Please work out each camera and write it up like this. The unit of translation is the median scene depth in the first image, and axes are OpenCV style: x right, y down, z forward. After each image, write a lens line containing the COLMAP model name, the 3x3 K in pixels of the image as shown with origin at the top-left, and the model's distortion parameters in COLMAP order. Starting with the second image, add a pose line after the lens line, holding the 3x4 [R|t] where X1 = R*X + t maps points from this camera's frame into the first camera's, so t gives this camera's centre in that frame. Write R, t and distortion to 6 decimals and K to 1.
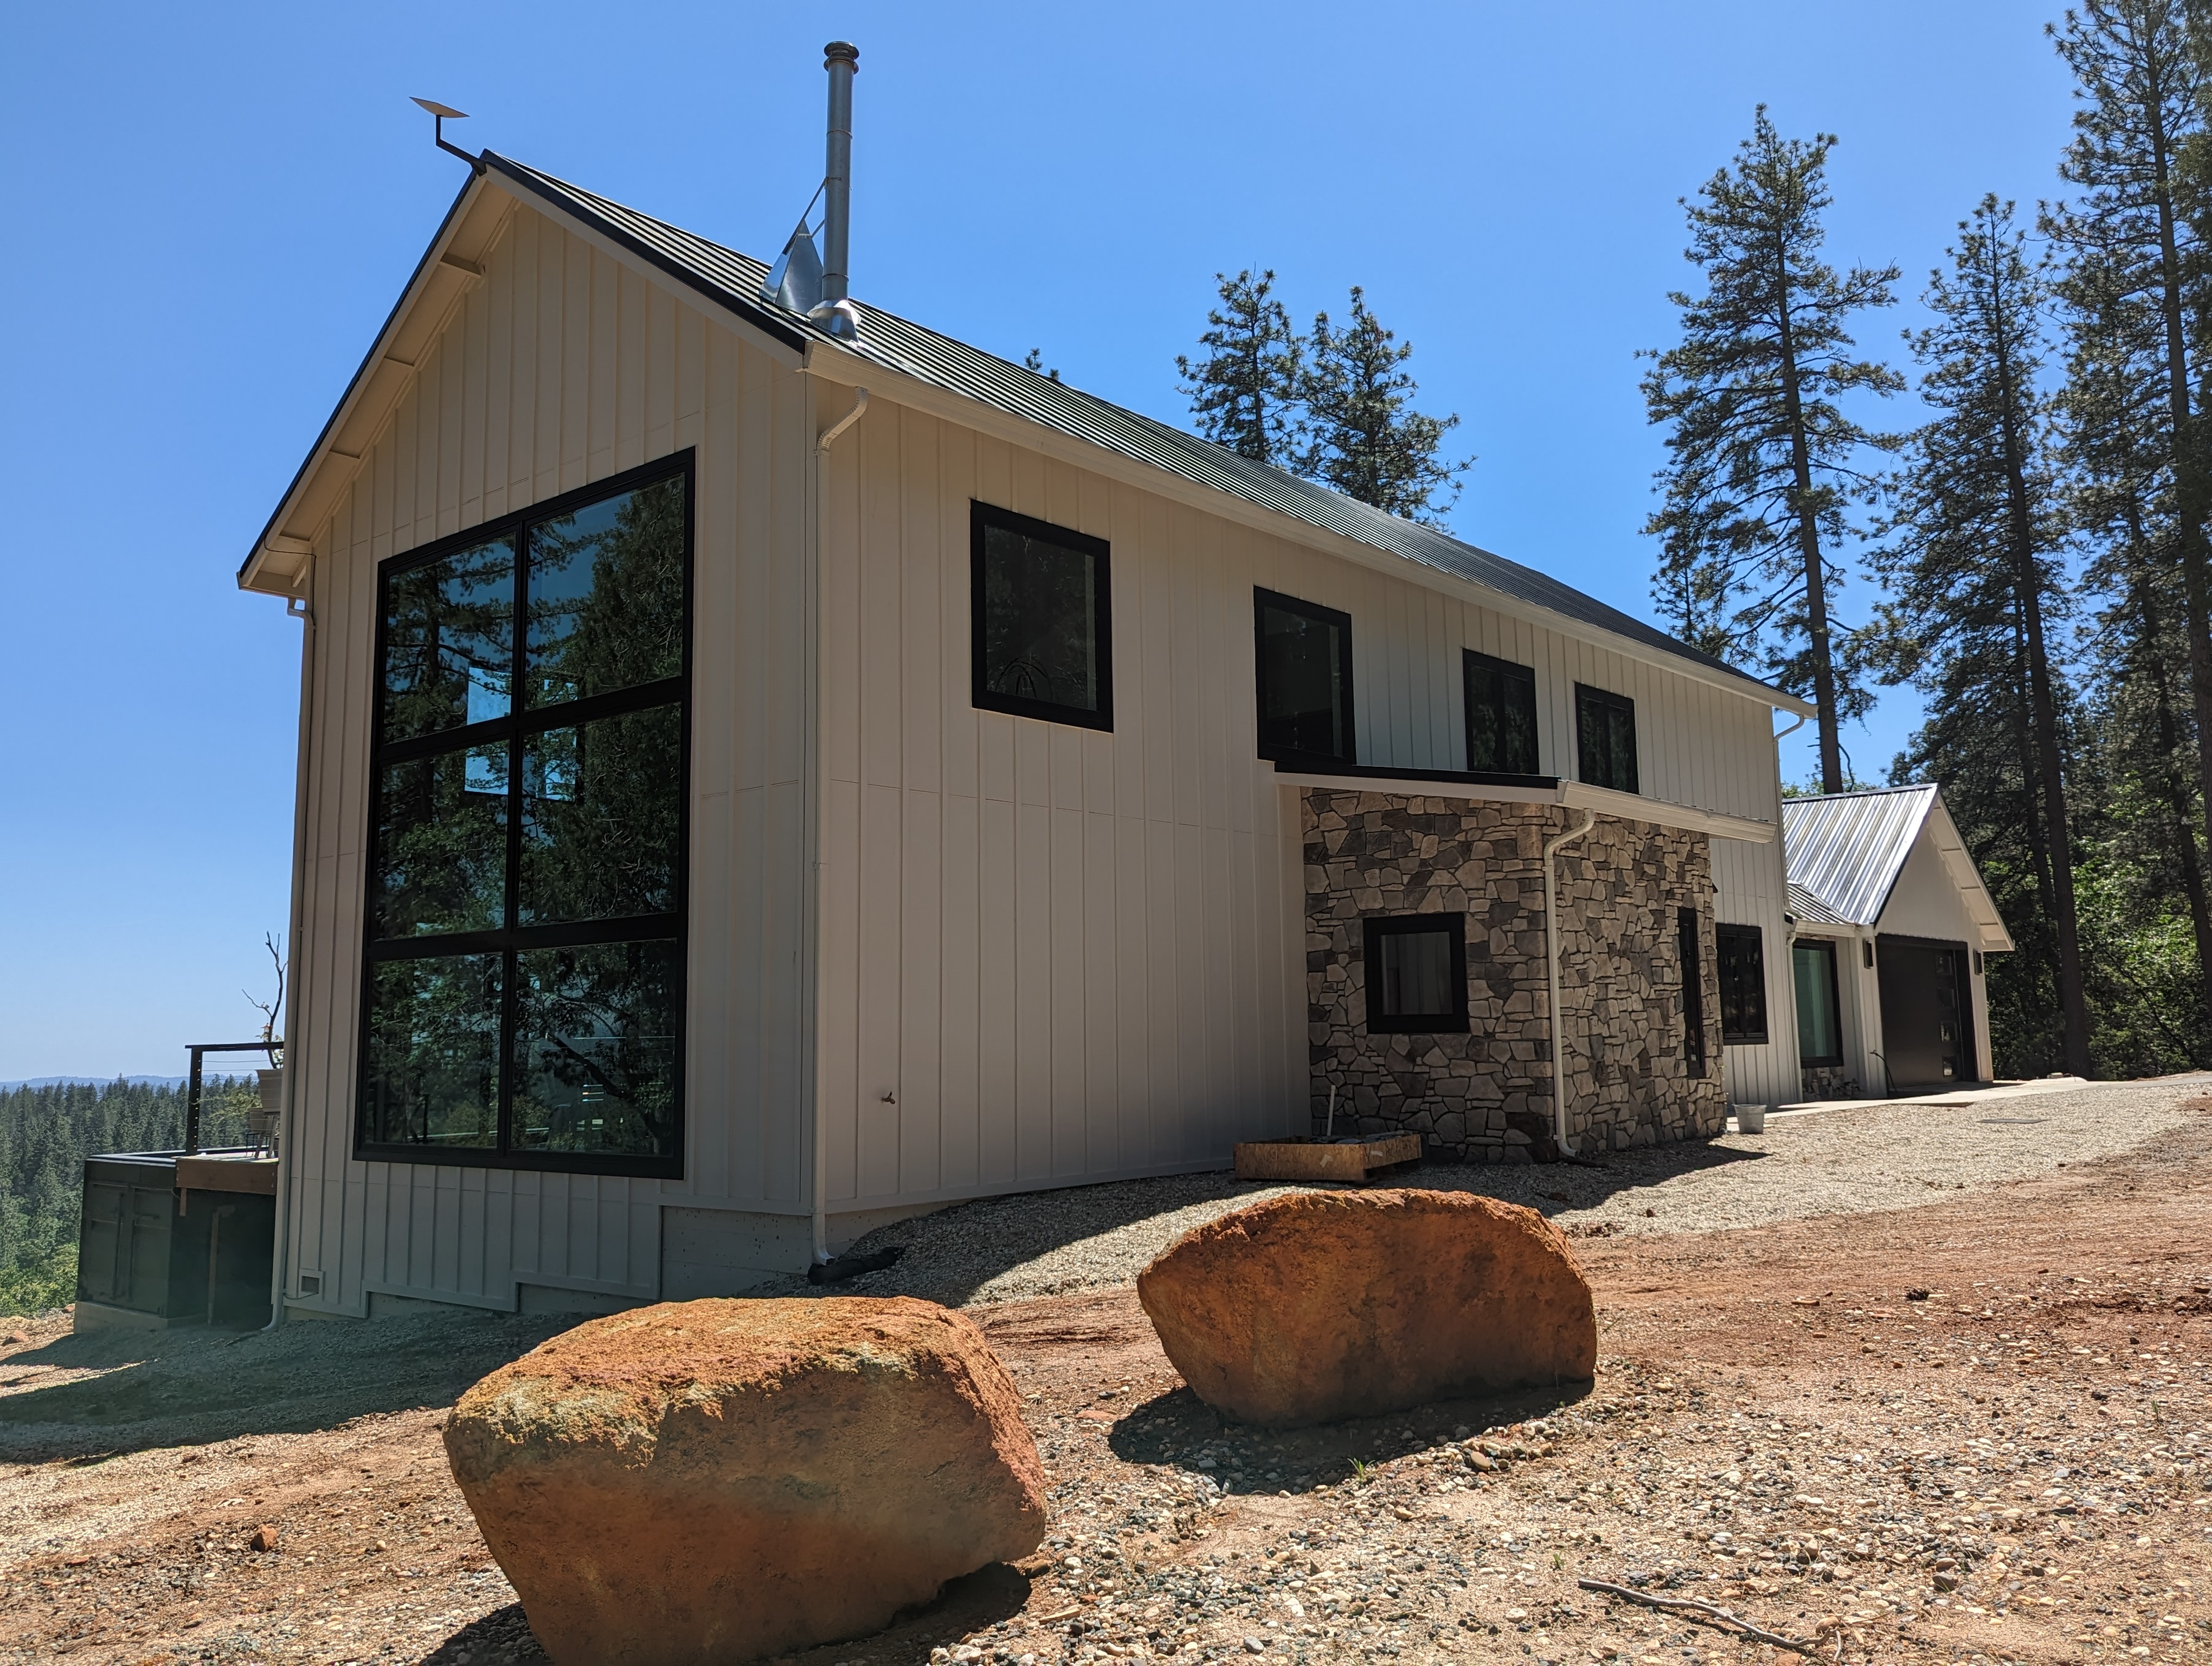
lens RADIAL K [[1593.1, 0, 1145.0], [0, 1593.1, 819.7], [0, 0, 1]] dist [0.077403, -0.084333]
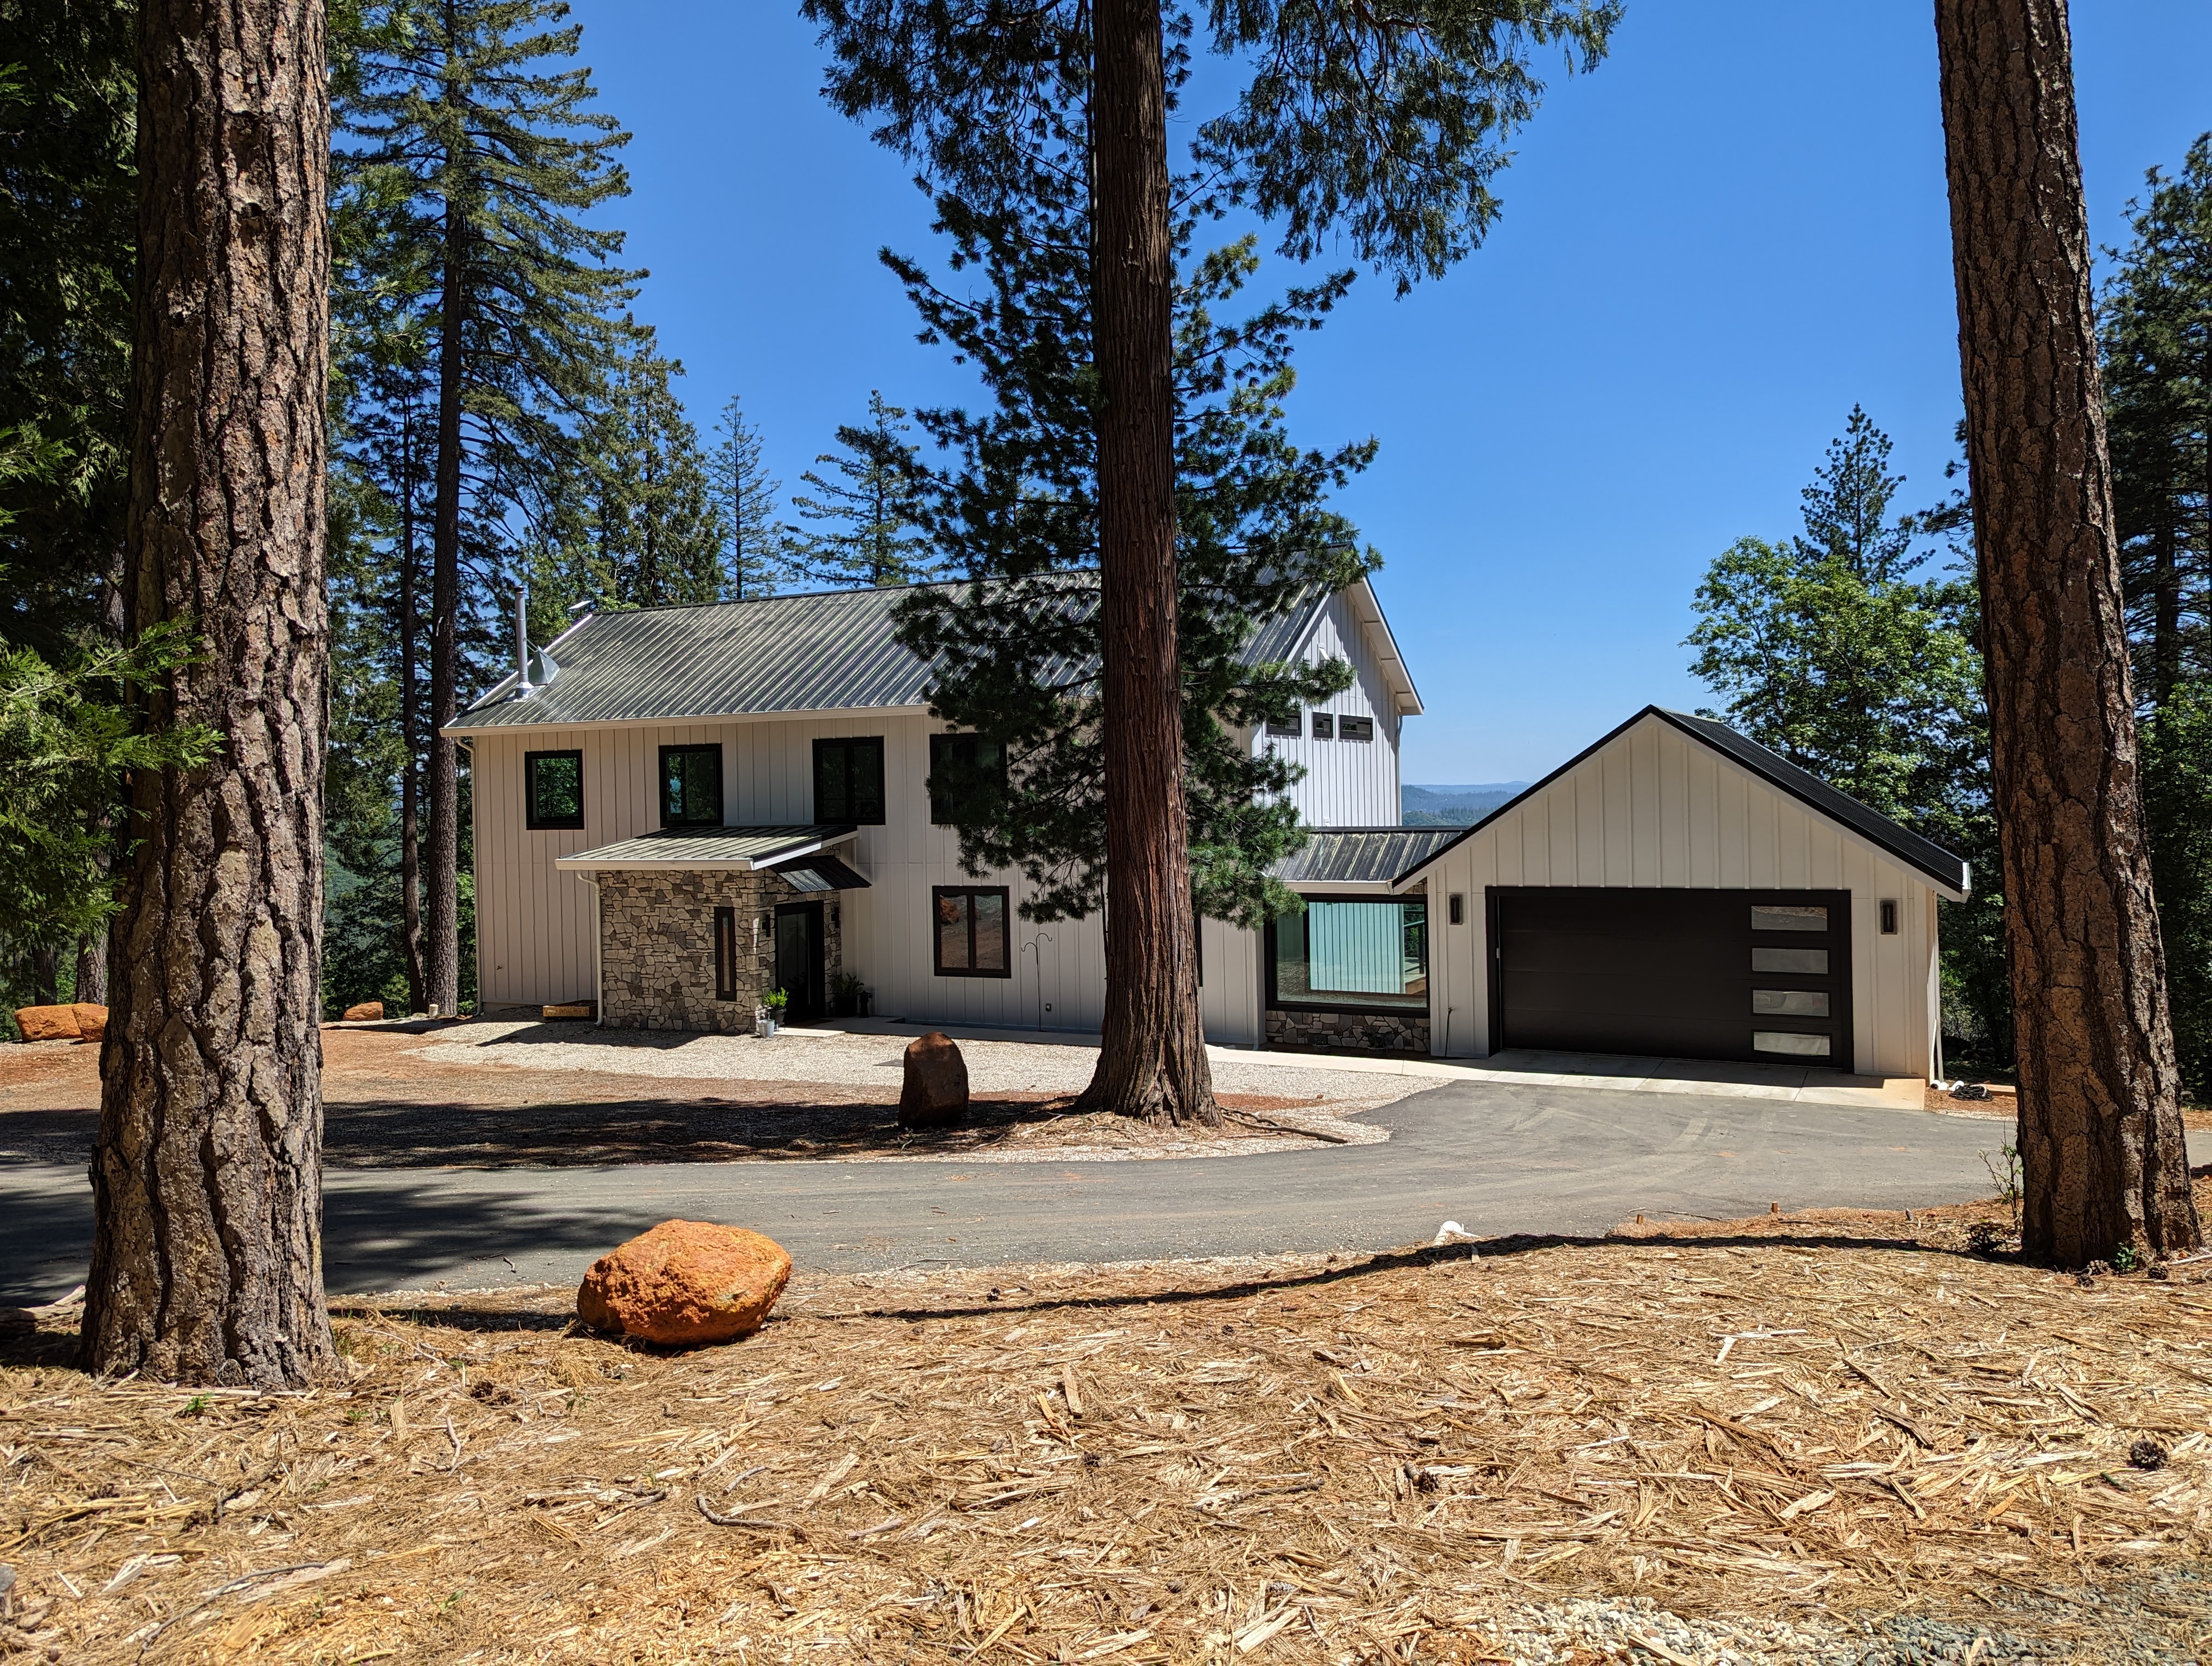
lens RADIAL K [[1593.1, 0, 1145.0], [0, 1593.1, 819.7], [0, 0, 1]] dist [0.077403, -0.084333]
pose [[0.264927, 0.014609, -0.964158, 2.310210], [0.134555, 0.989543, 0.051966, -0.075099], [0.954834, -0.143499, 0.260190, 1.056625]]
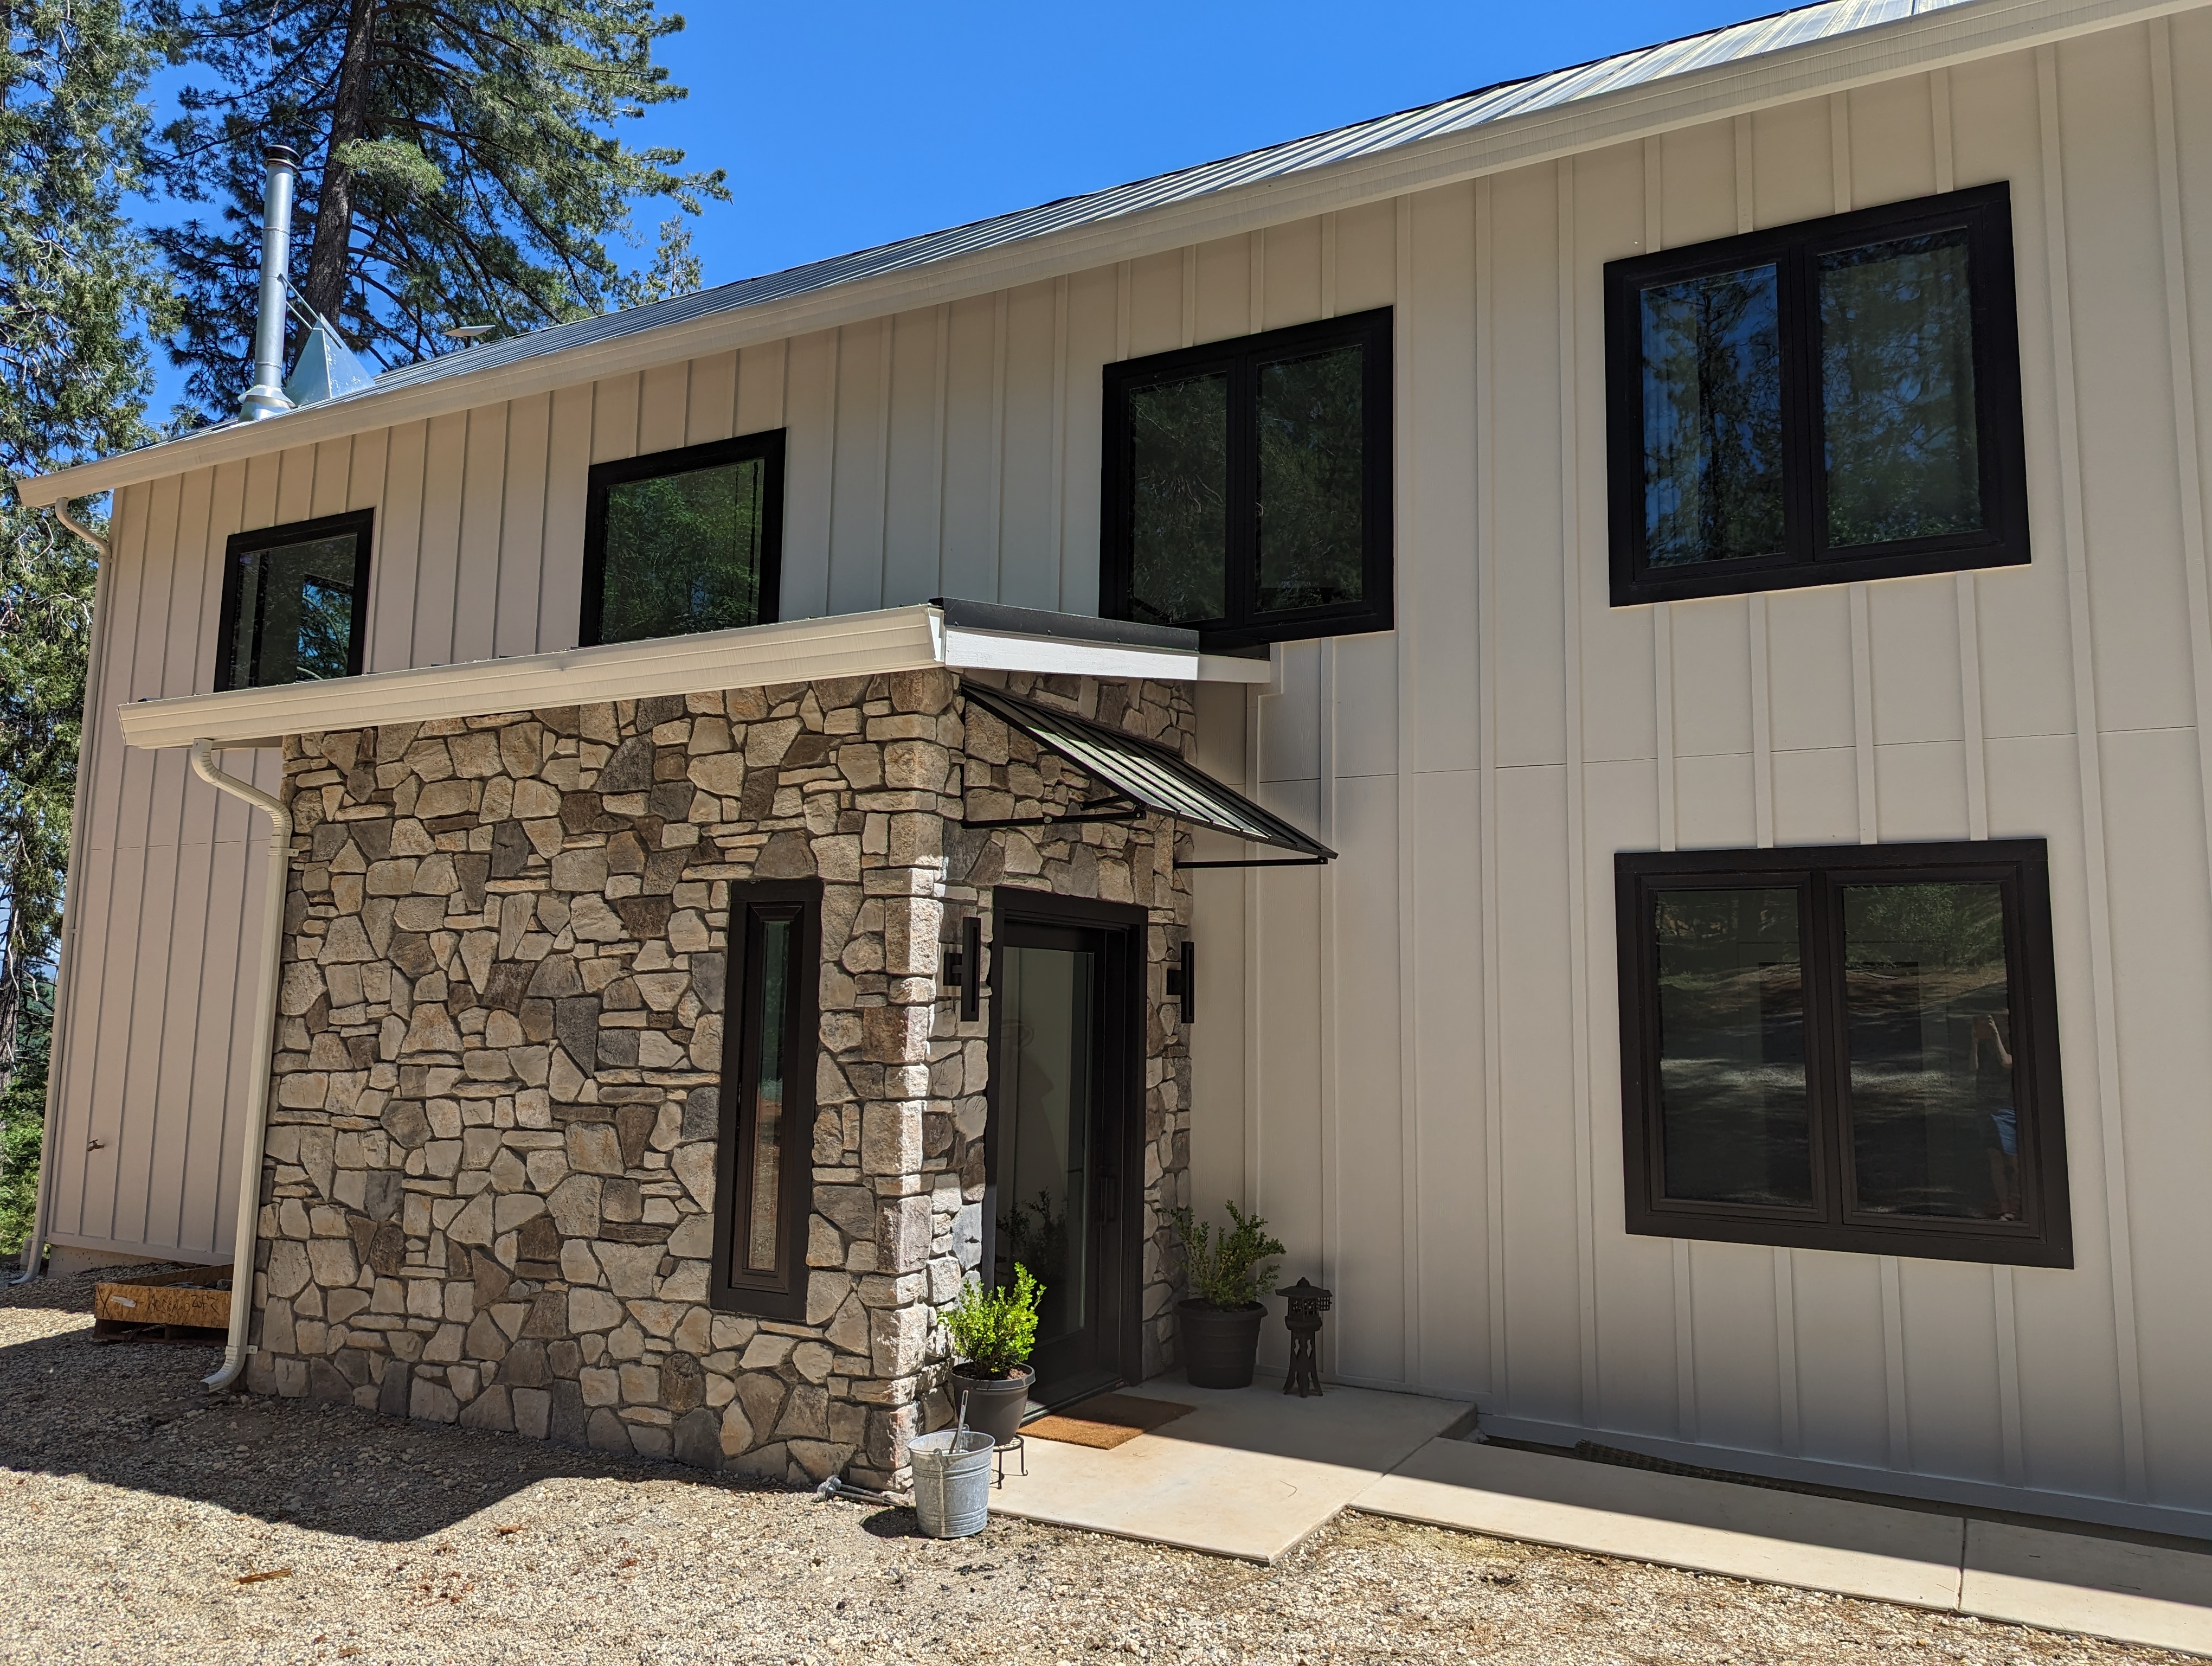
lens RADIAL K [[1593.1, 0, 1145.0], [0, 1593.1, 819.7], [0, 0, 1]] dist [0.077403, -0.084333]
pose [[0.259747, -0.103401, -0.960125, 0.787911], [0.100066, 0.991780, -0.079739, 0.085567], [0.960478, -0.075364, 0.267959, 1.041003]]
